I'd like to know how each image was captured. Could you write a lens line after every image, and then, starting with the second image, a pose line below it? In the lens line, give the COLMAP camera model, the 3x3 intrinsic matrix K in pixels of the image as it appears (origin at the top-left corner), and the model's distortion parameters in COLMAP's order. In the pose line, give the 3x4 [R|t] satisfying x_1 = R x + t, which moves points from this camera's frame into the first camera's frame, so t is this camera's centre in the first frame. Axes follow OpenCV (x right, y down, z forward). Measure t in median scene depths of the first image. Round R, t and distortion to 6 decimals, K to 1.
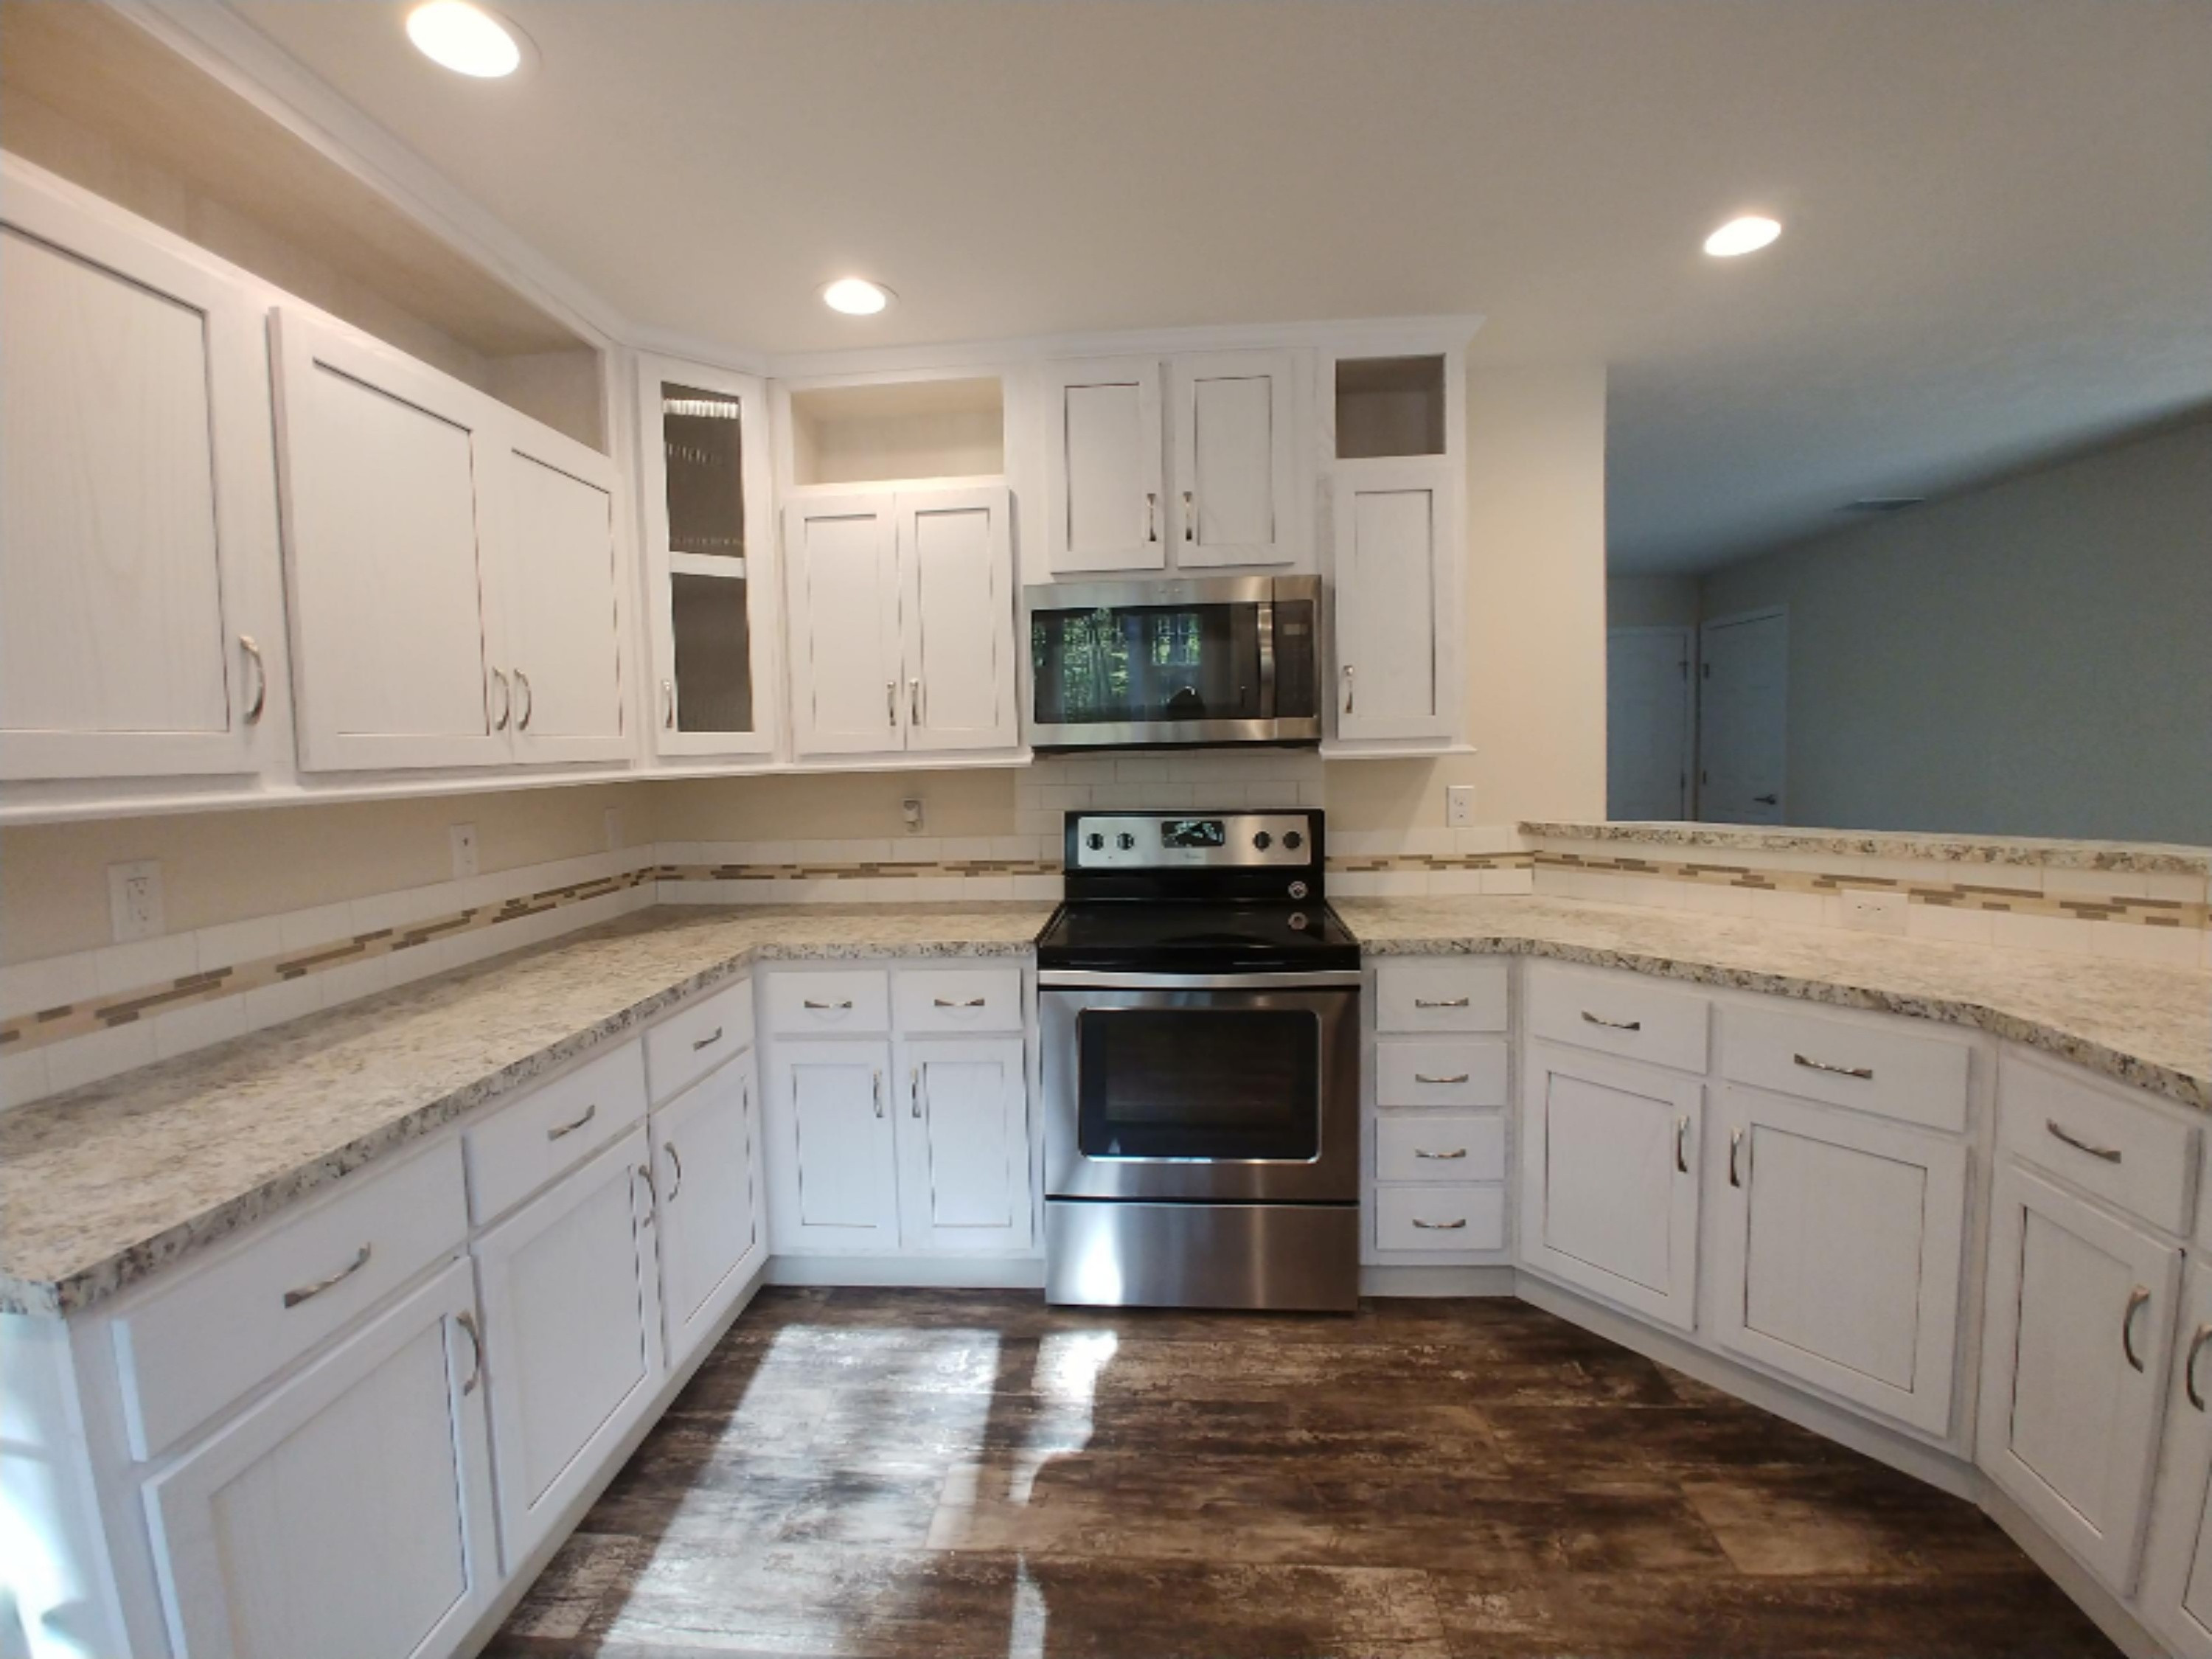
lens RADIAL K [[955.0, 0, 1110.2], [0, 955.0, 809.0], [0, 0, 1]] dist [-0.040408, 0.009566]
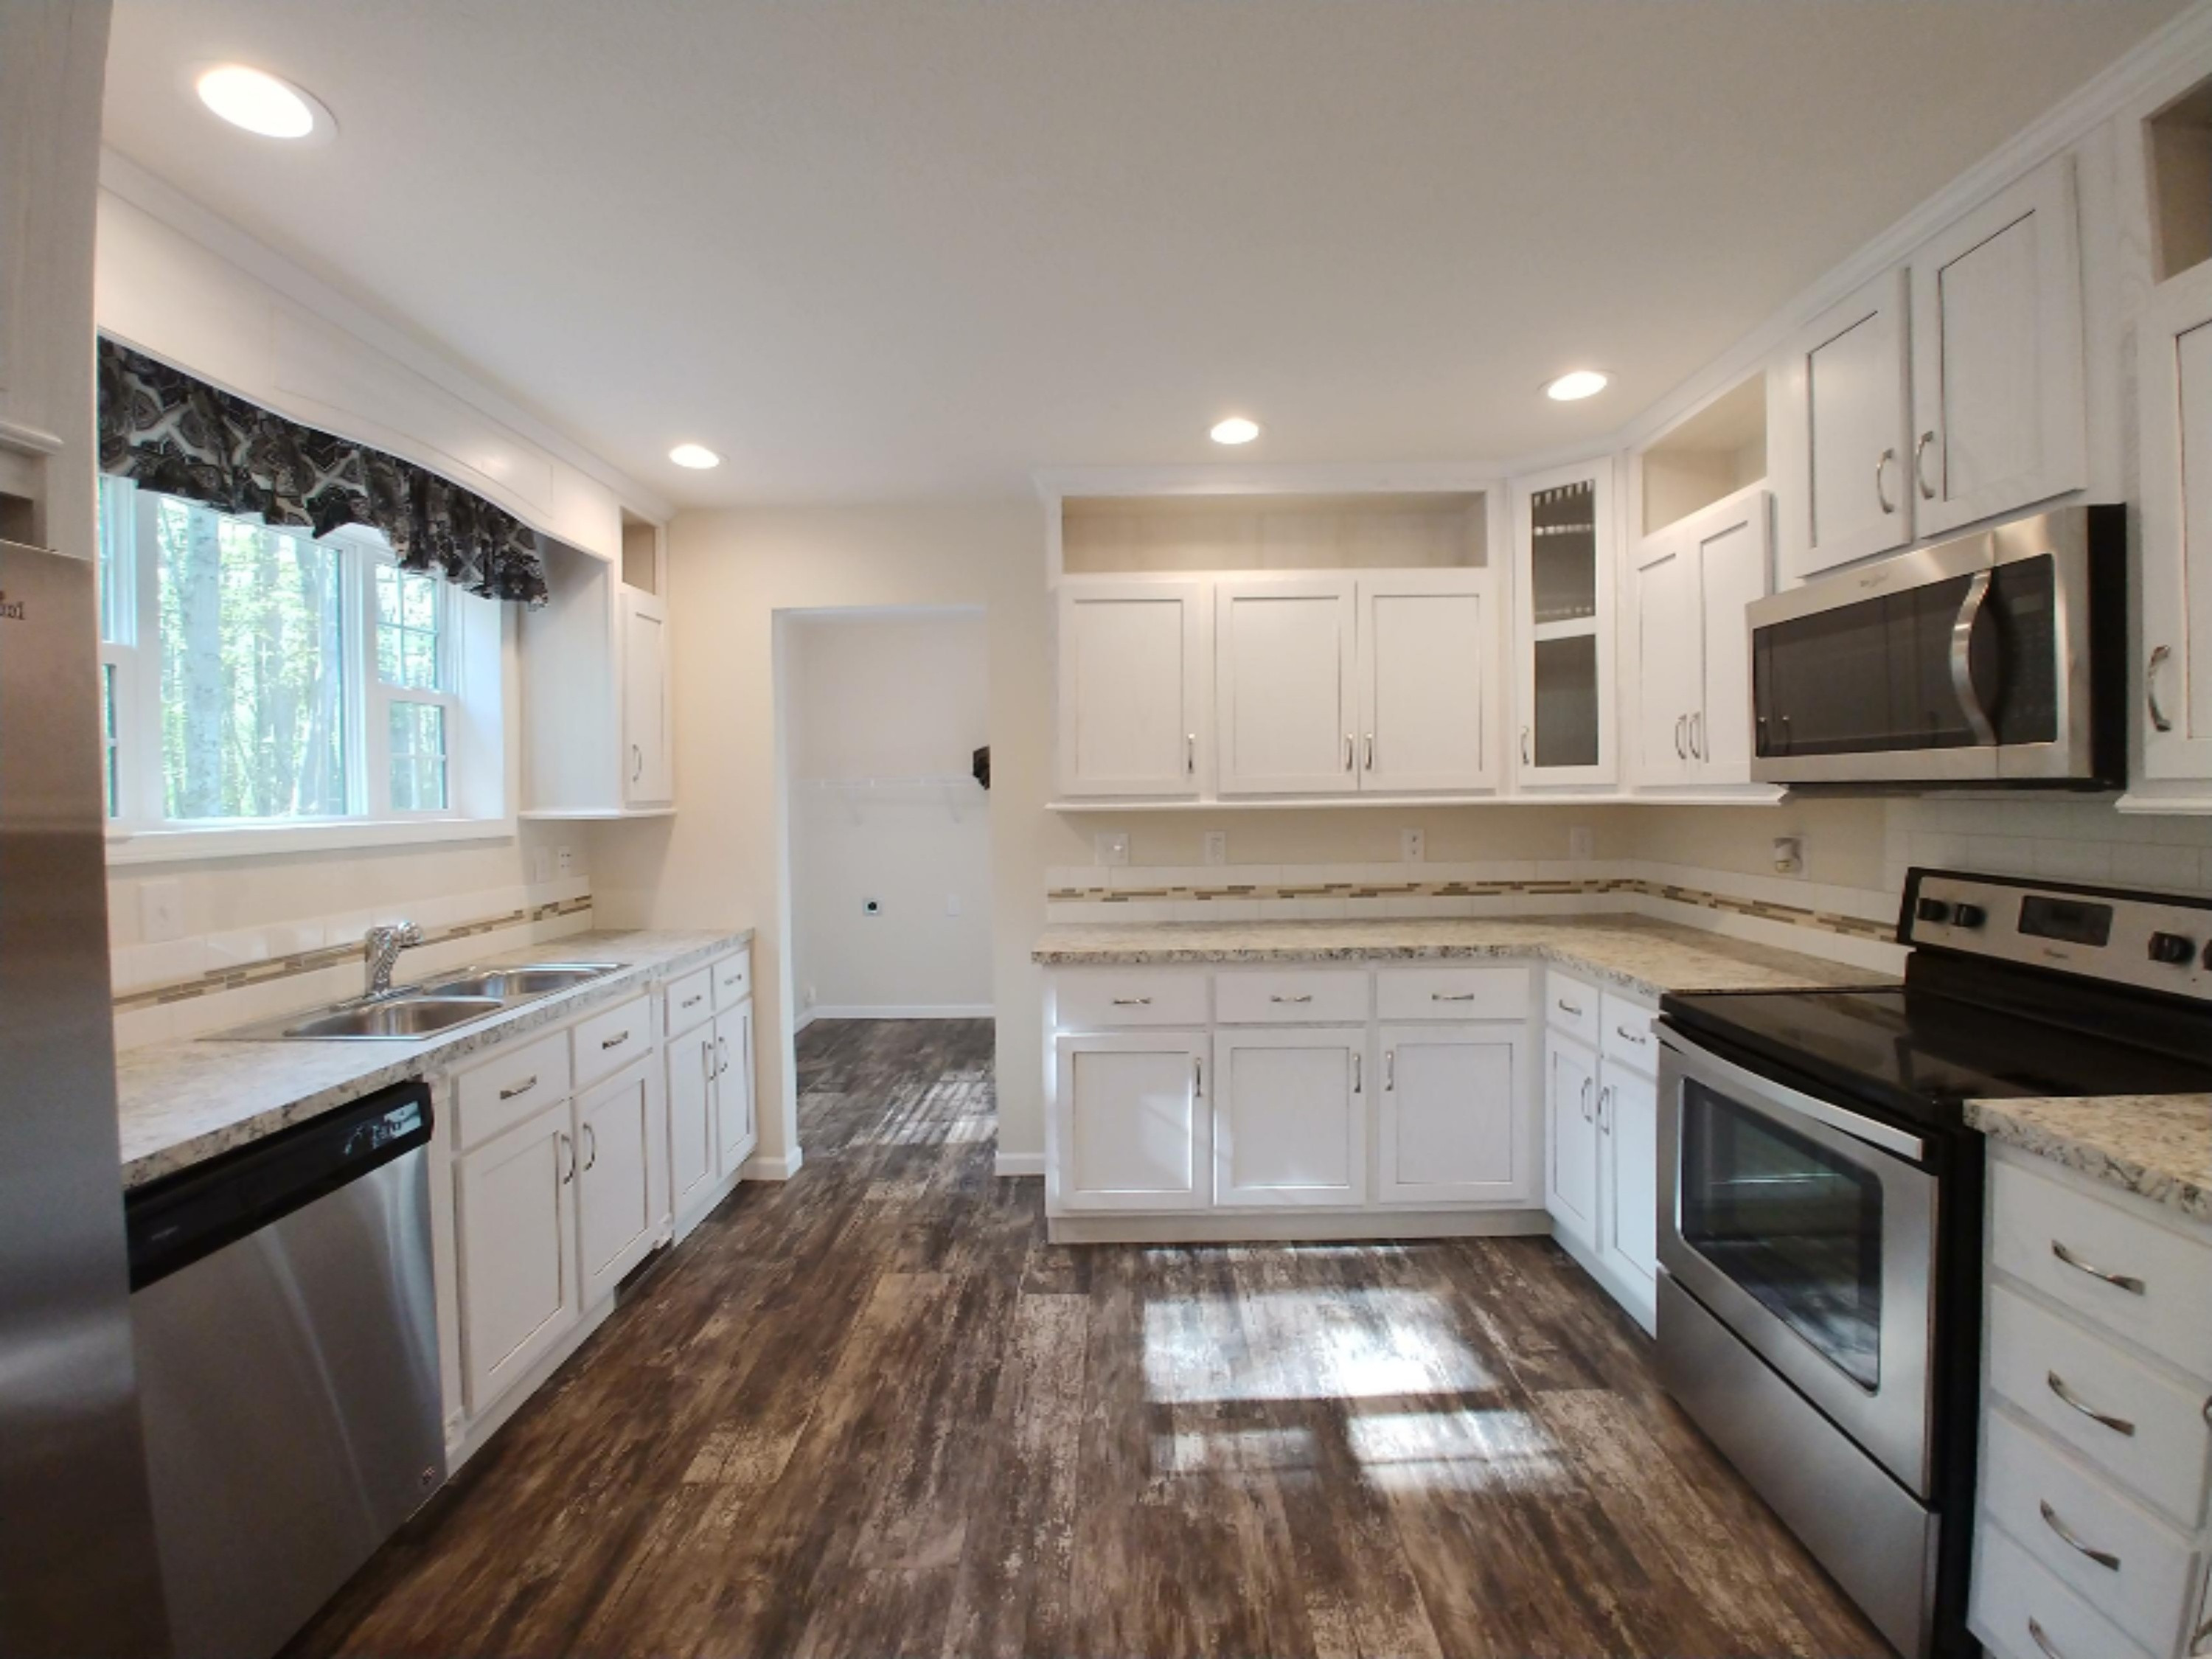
lens RADIAL K [[955.0, 0, 1110.2], [0, 955.0, 809.0], [0, 0, 1]] dist [-0.040408, 0.009566]
pose [[0.058508, 0.043206, -0.997352, 1.176869], [-0.051756, 0.997851, 0.040192, -0.099878], [0.996944, 0.049268, 0.060618, 1.005561]]
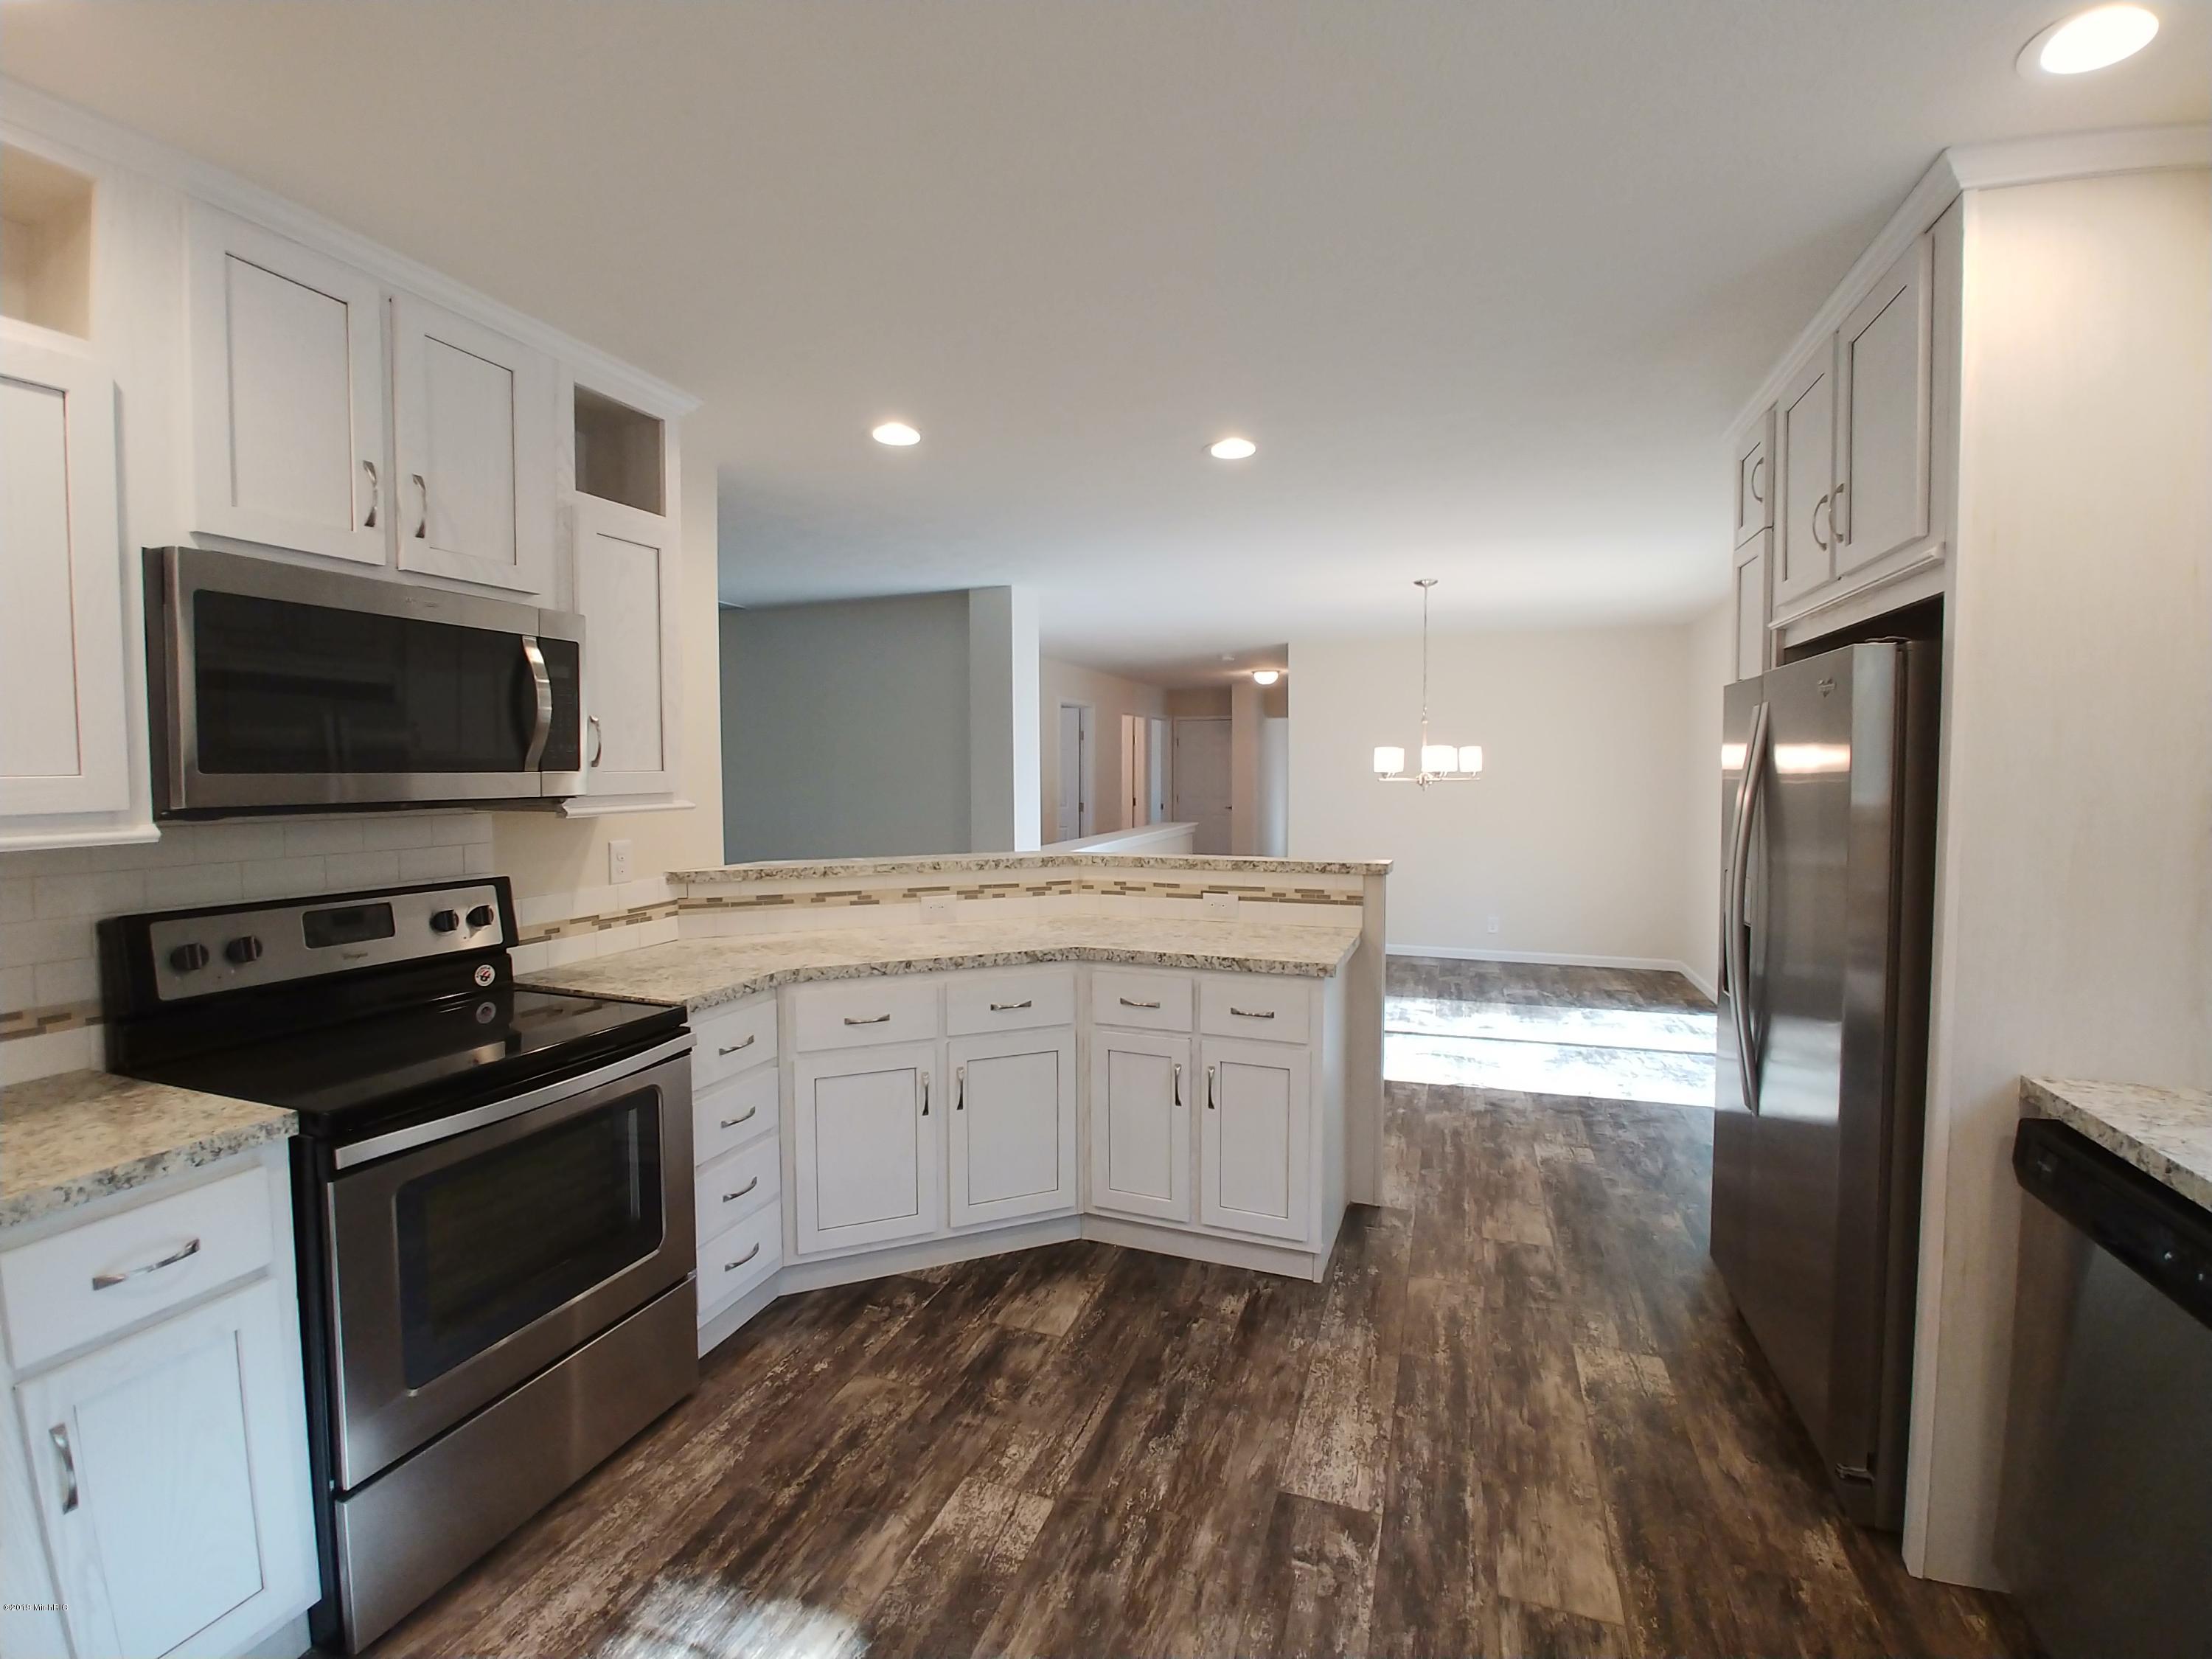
lens RADIAL K [[955.0, 0, 1110.2], [0, 955.0, 809.0], [0, 0, 1]] dist [-0.040408, 0.009566]
pose [[0.273305, -0.018567, 0.961748, -0.594377], [0.063093, 0.998007, 0.001338, -0.036398], [-0.959856, 0.060314, 0.273932, 0.326703]]
